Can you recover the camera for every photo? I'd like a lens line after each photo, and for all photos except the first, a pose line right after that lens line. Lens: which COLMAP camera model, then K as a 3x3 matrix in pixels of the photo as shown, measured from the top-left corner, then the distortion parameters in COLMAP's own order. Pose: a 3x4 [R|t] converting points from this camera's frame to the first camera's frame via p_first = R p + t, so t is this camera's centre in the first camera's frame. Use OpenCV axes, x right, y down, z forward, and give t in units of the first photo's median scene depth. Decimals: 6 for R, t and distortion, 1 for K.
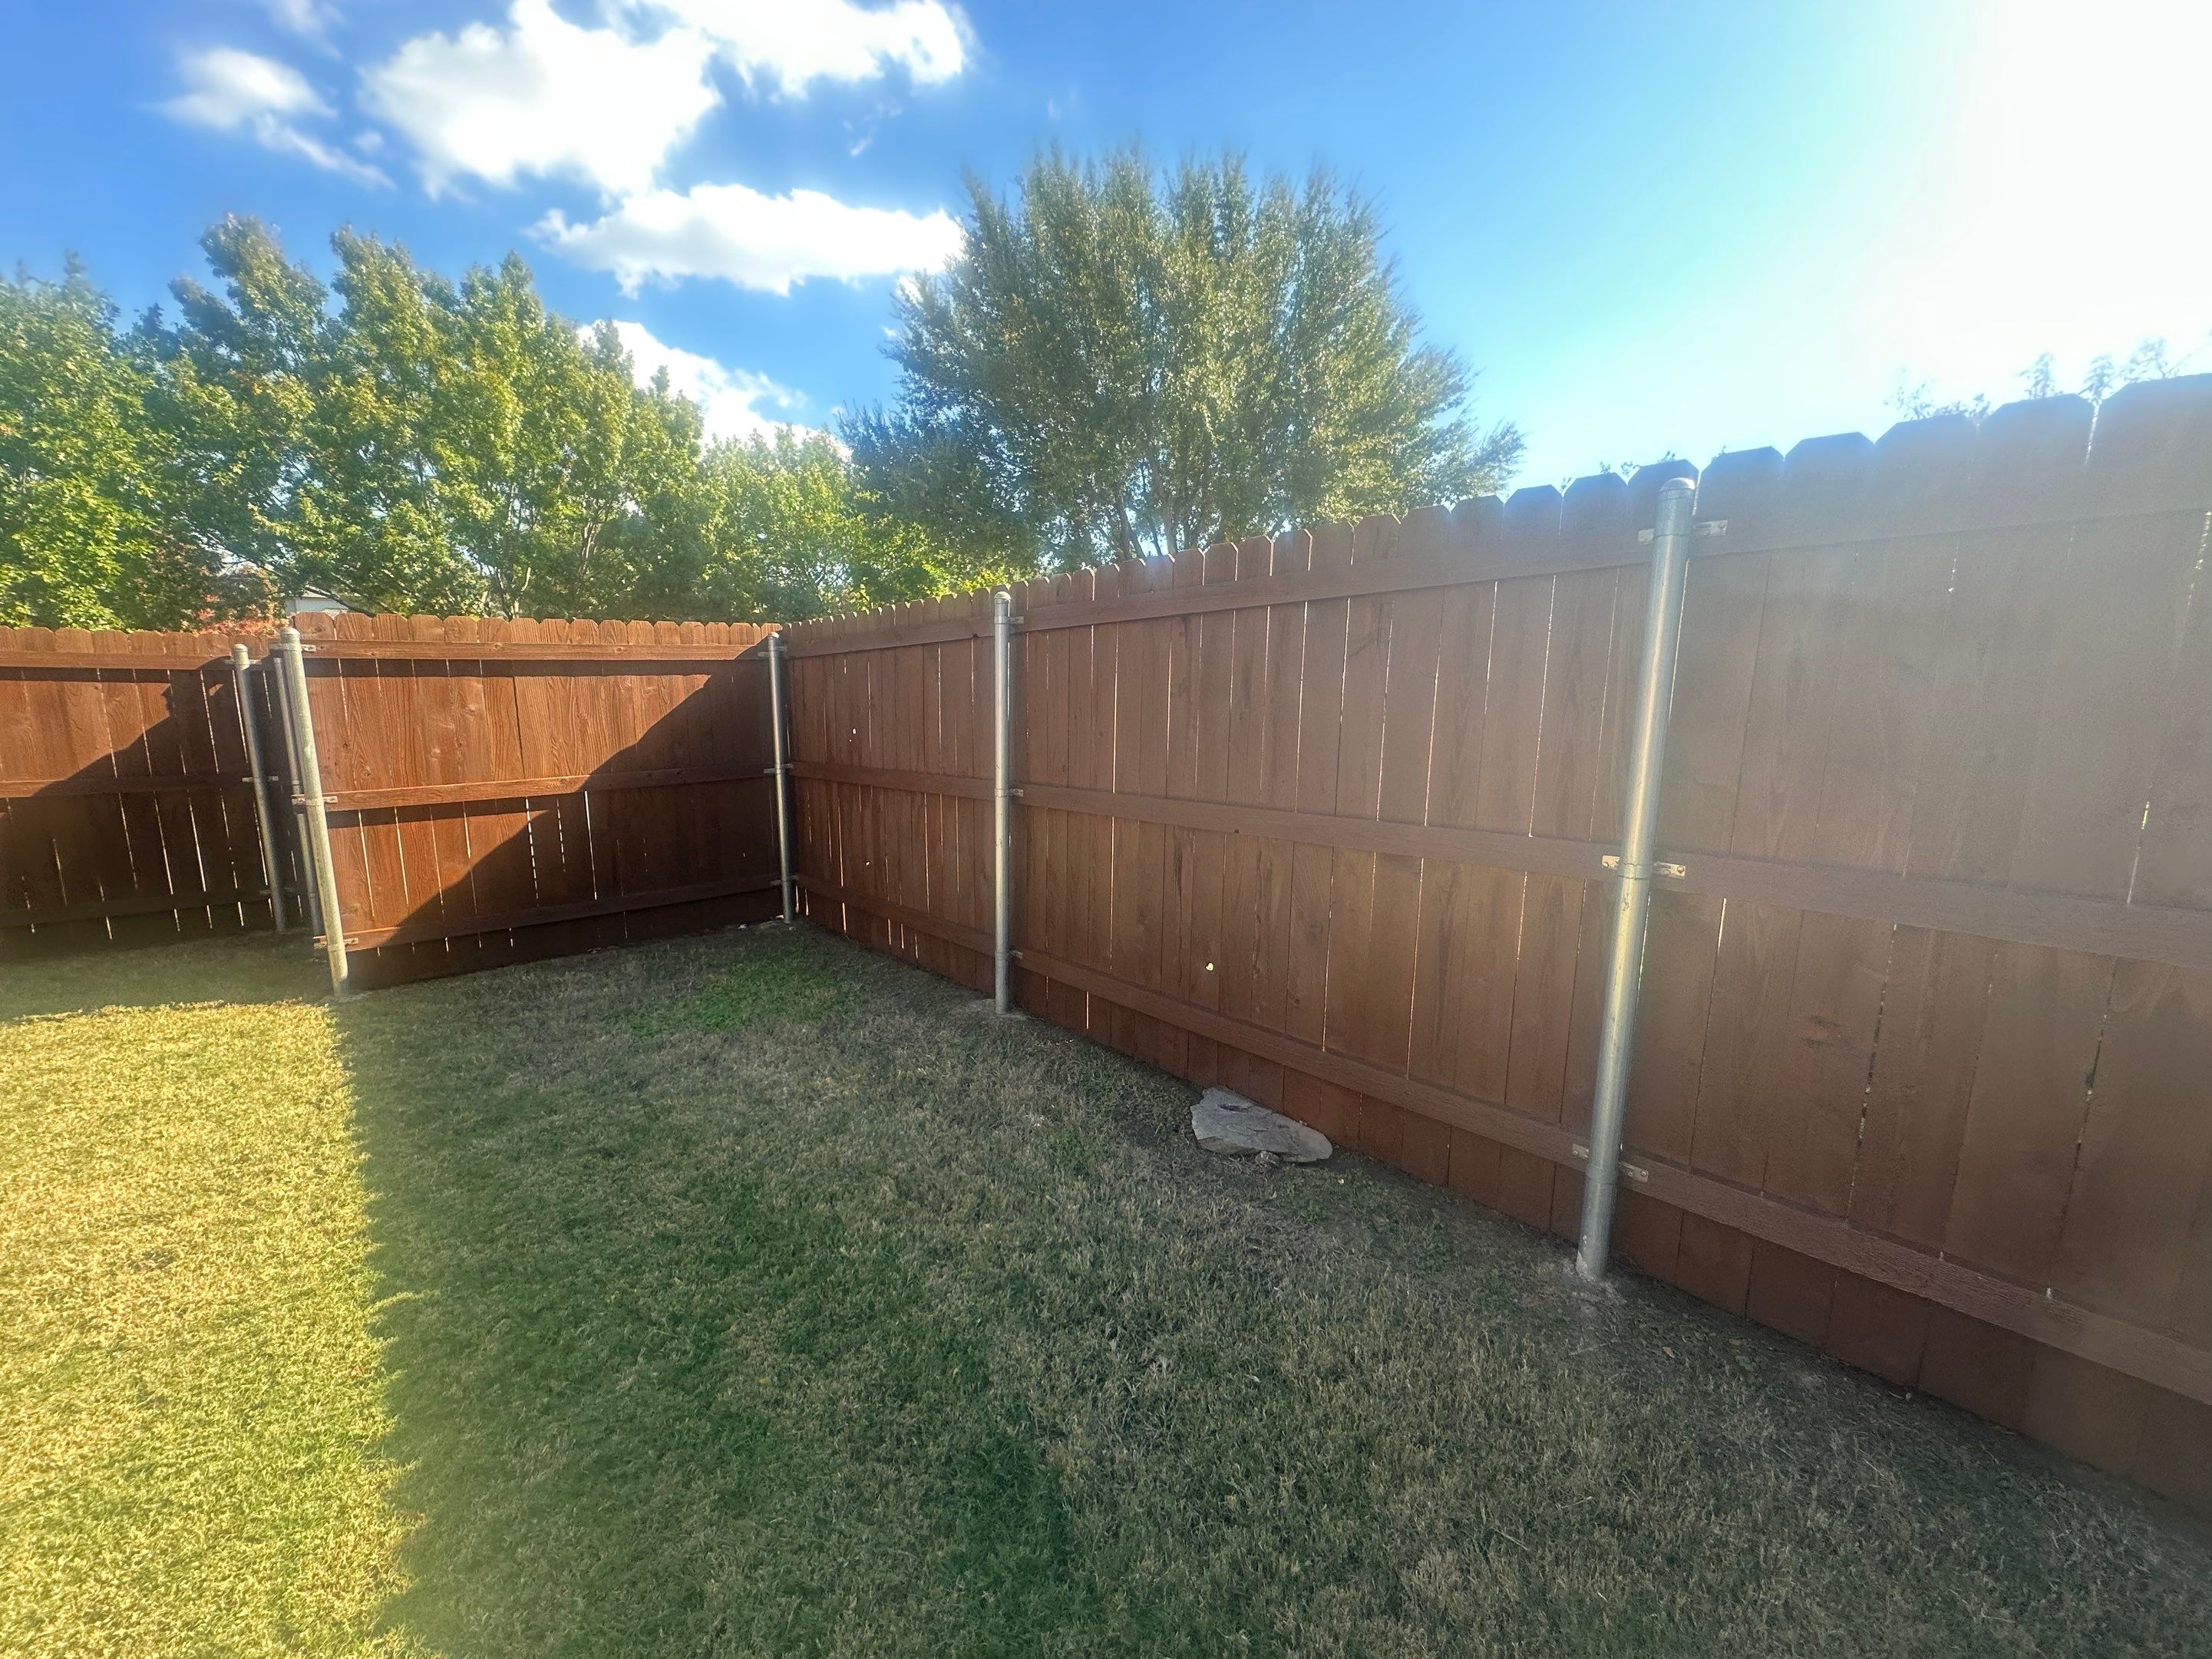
lens RADIAL K [[940.7, 0, 1080.9], [0, 940.7, 834.4], [0, 0, 1]] dist [-0.003202, 0.004422]
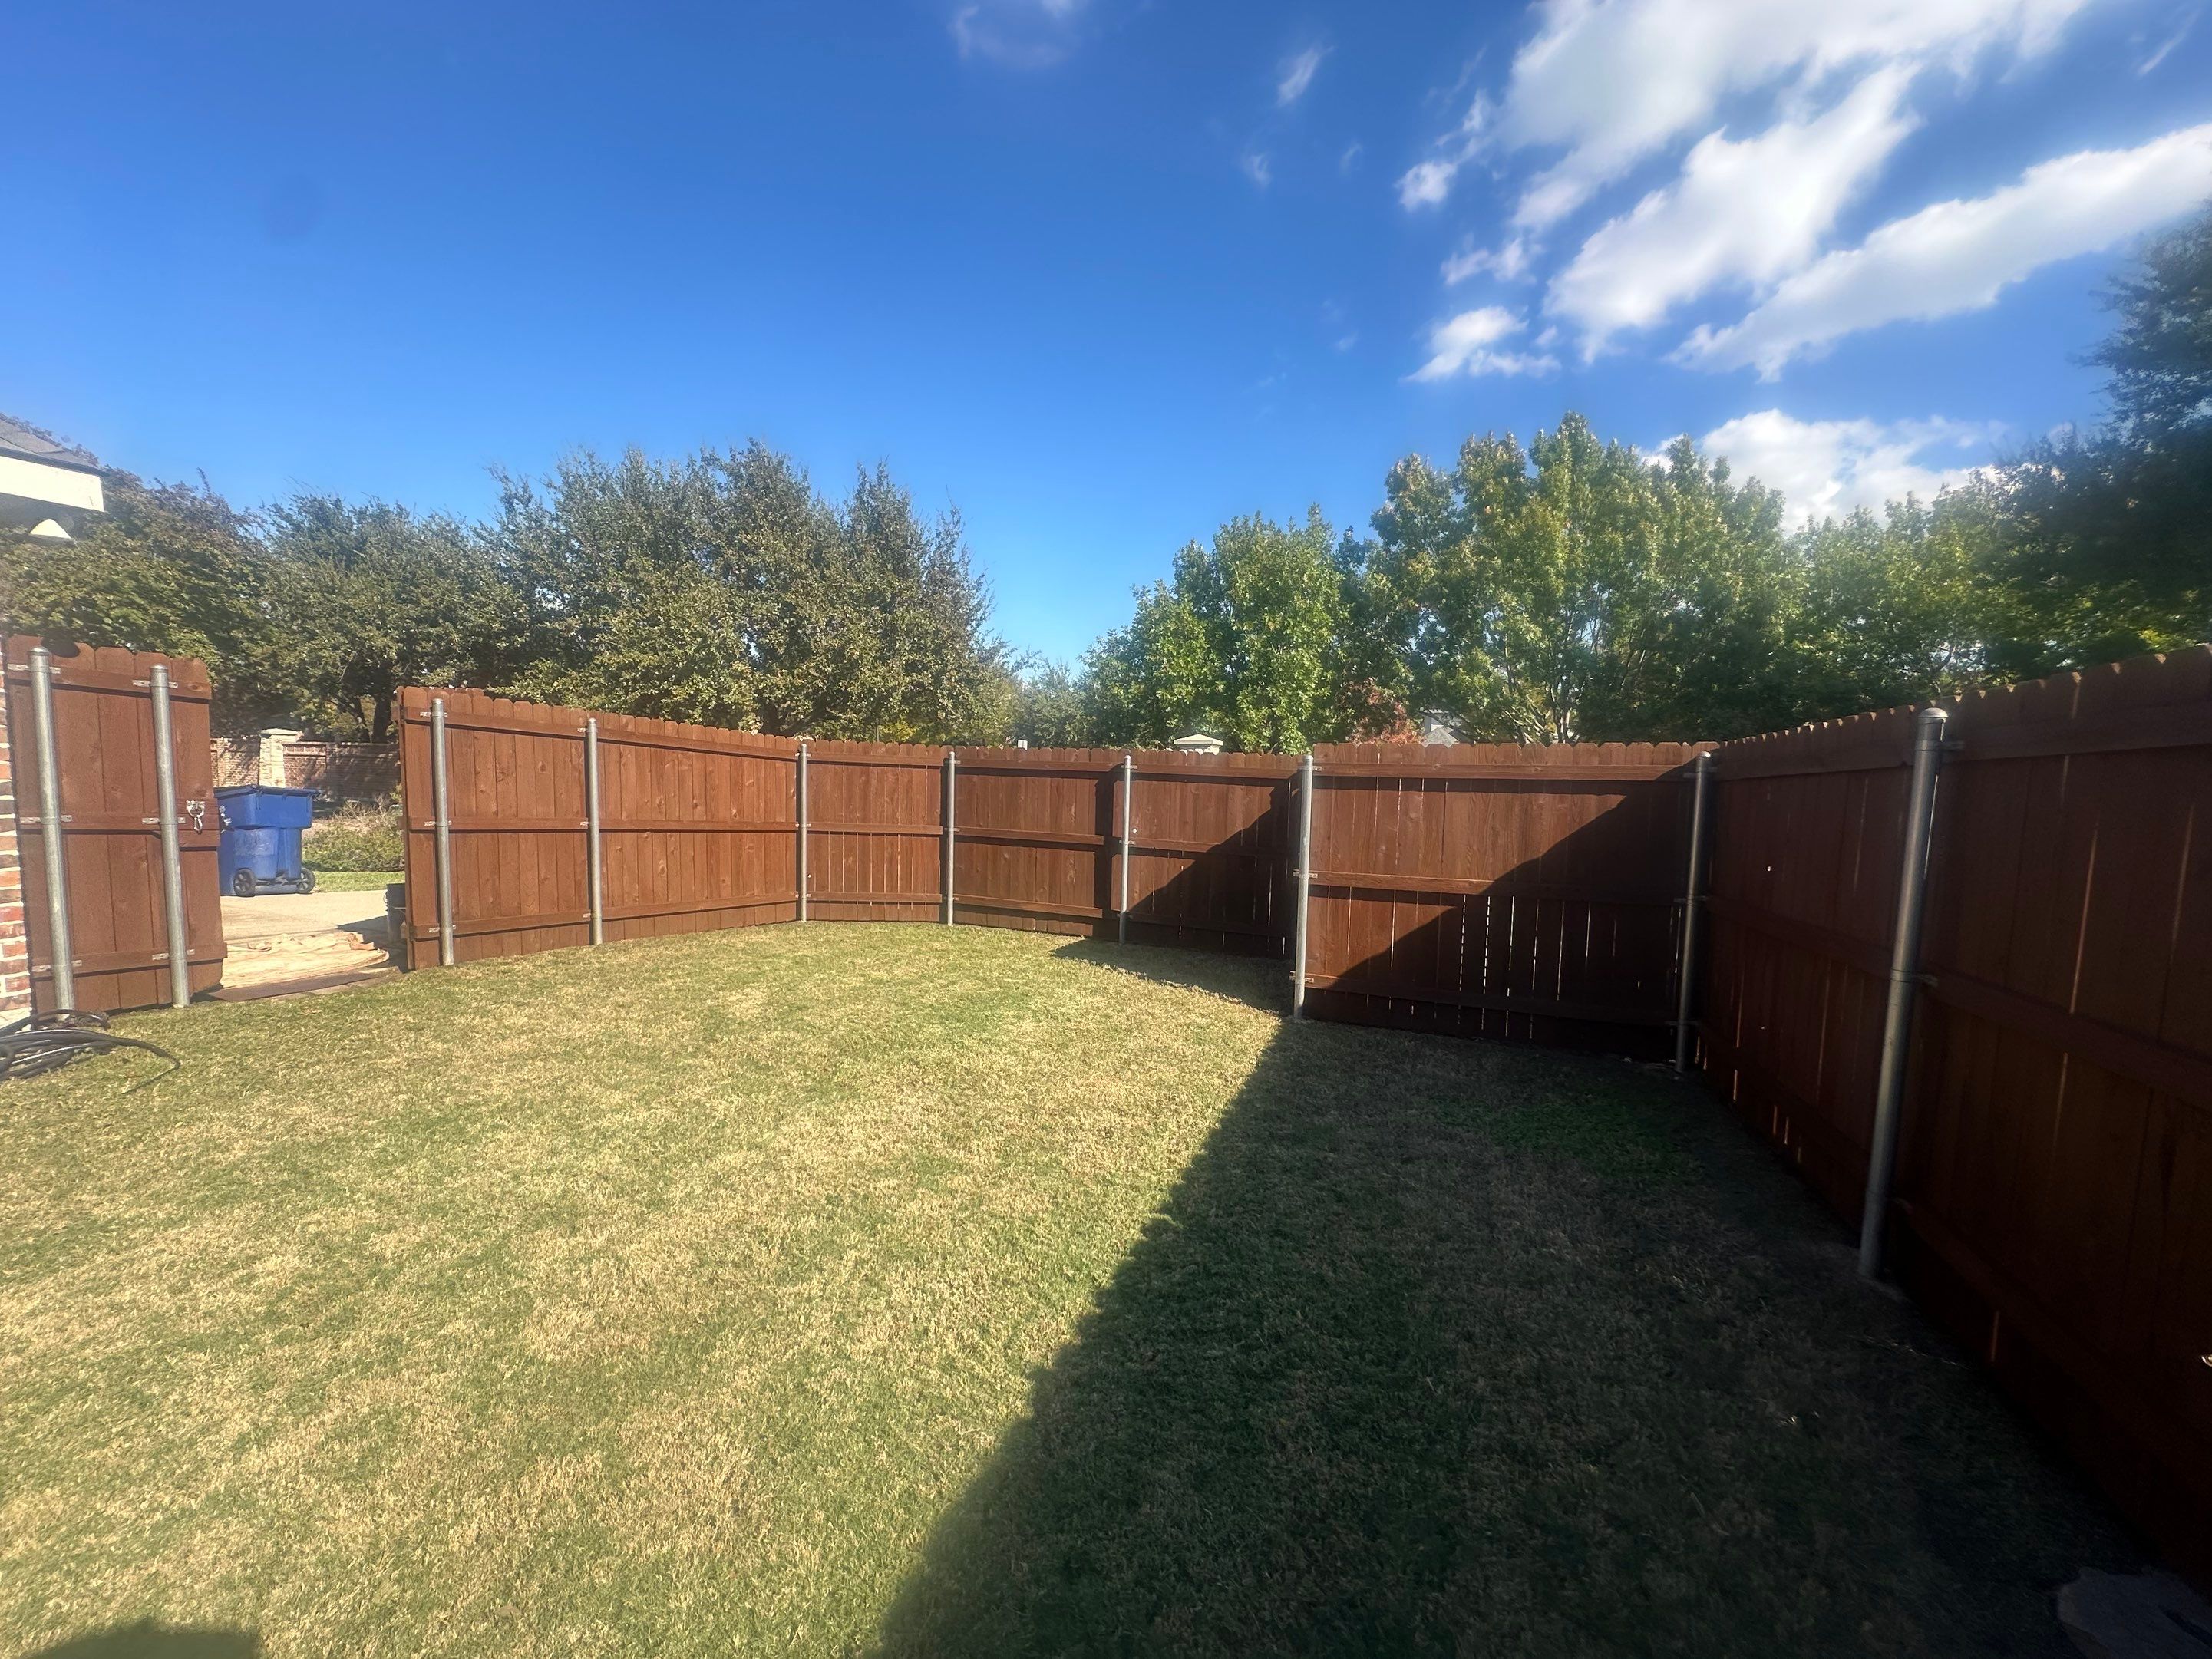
lens RADIAL K [[940.7, 0, 1080.9], [0, 940.7, 834.4], [0, 0, 1]] dist [-0.003202, 0.004422]
pose [[0.409825, 0.080736, -0.908584, 0.302160], [-0.159487, 0.987074, 0.015773, -0.062165], [0.898113, 0.138443, 0.417404, 0.101699]]
